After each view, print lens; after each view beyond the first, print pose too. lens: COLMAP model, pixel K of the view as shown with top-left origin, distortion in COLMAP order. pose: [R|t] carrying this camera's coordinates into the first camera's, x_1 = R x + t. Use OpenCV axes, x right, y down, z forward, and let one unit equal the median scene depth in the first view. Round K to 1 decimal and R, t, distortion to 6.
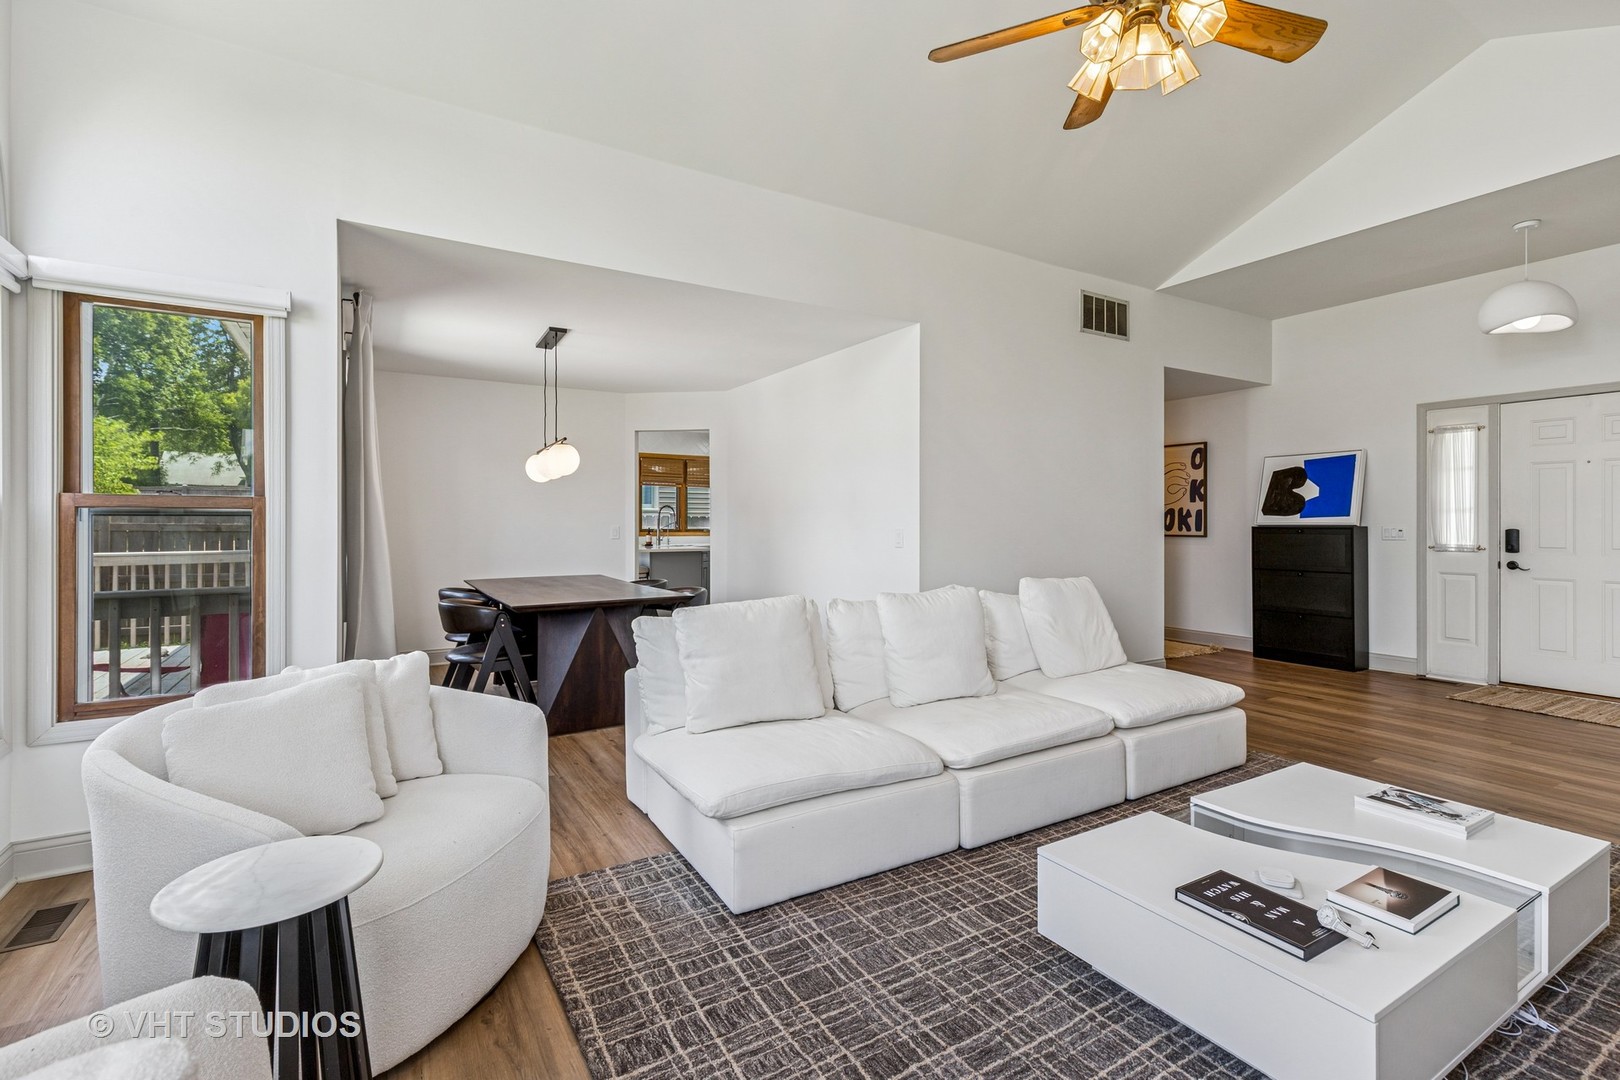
lens RADIAL K [[734.1, 0, 820.5], [0, 734.1, 544.1], [0, 0, 1]] dist [0.000674, -0.000376]
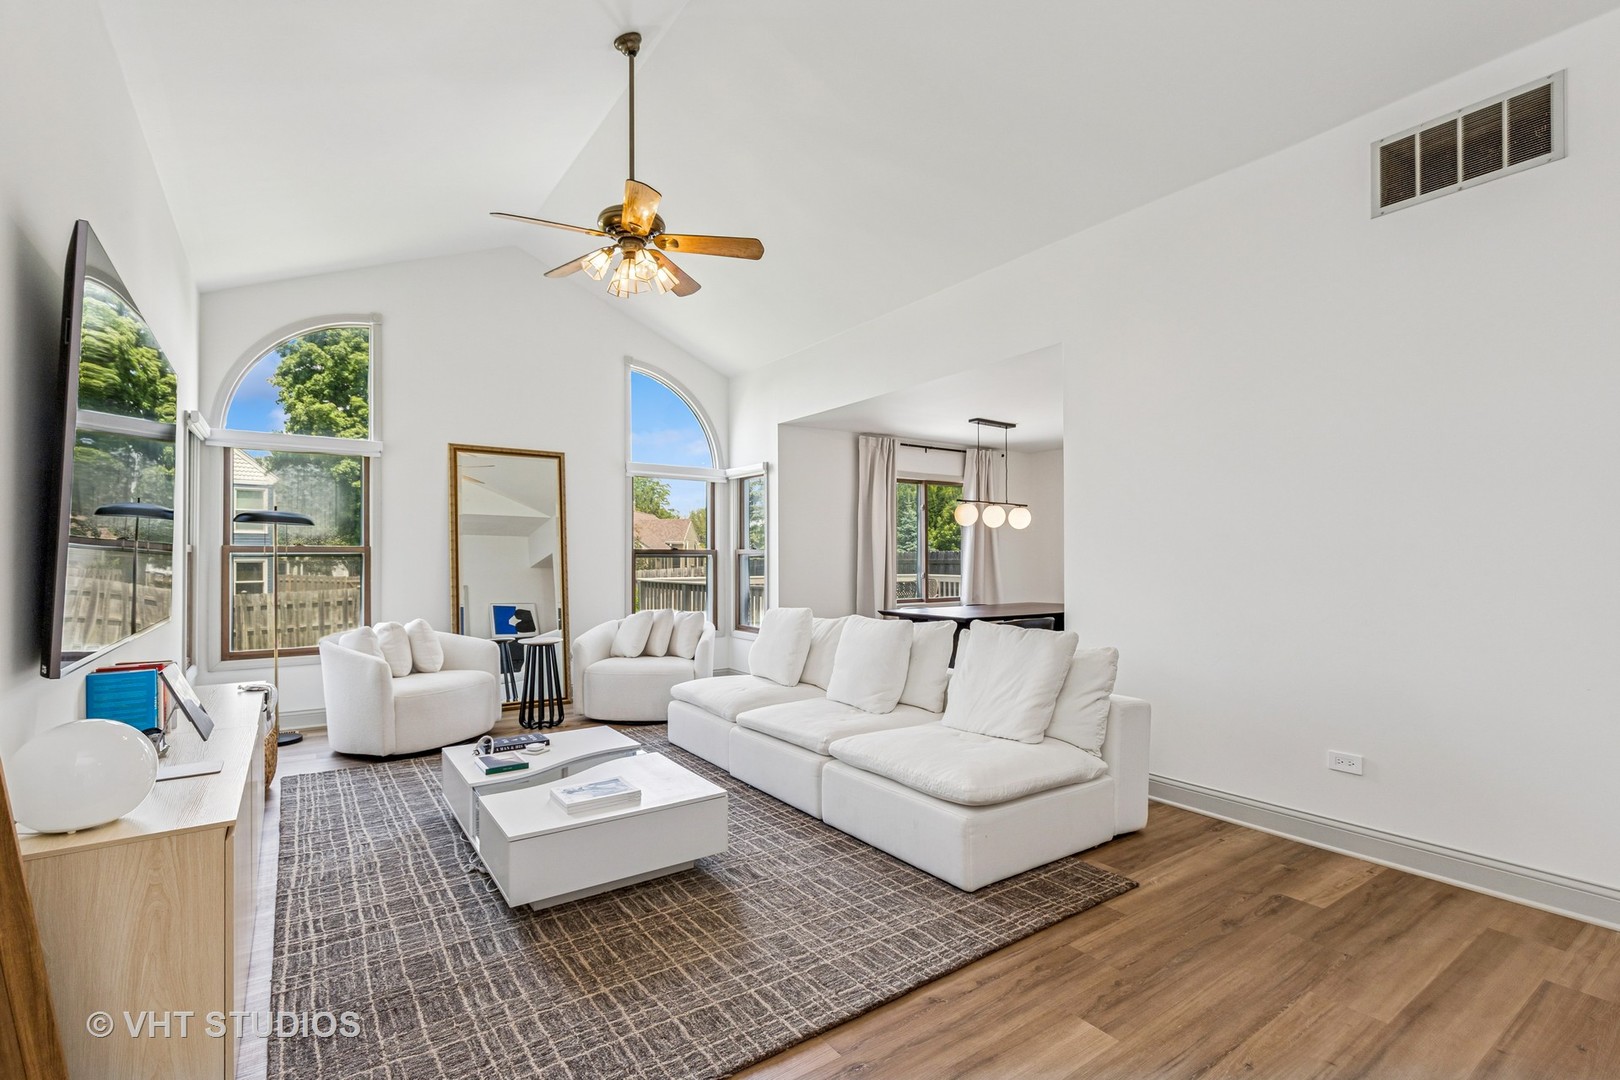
lens RADIAL K [[740.1, 0, 821.6], [0, 740.1, 555.1], [0, 0, 1]] dist [0.004260, -0.000611]
pose [[0.065419, -0.006055, -0.997840, 1.702106], [-0.023083, 0.999705, -0.007580, -0.030749], [0.997591, 0.023529, 0.065259, 1.051462]]
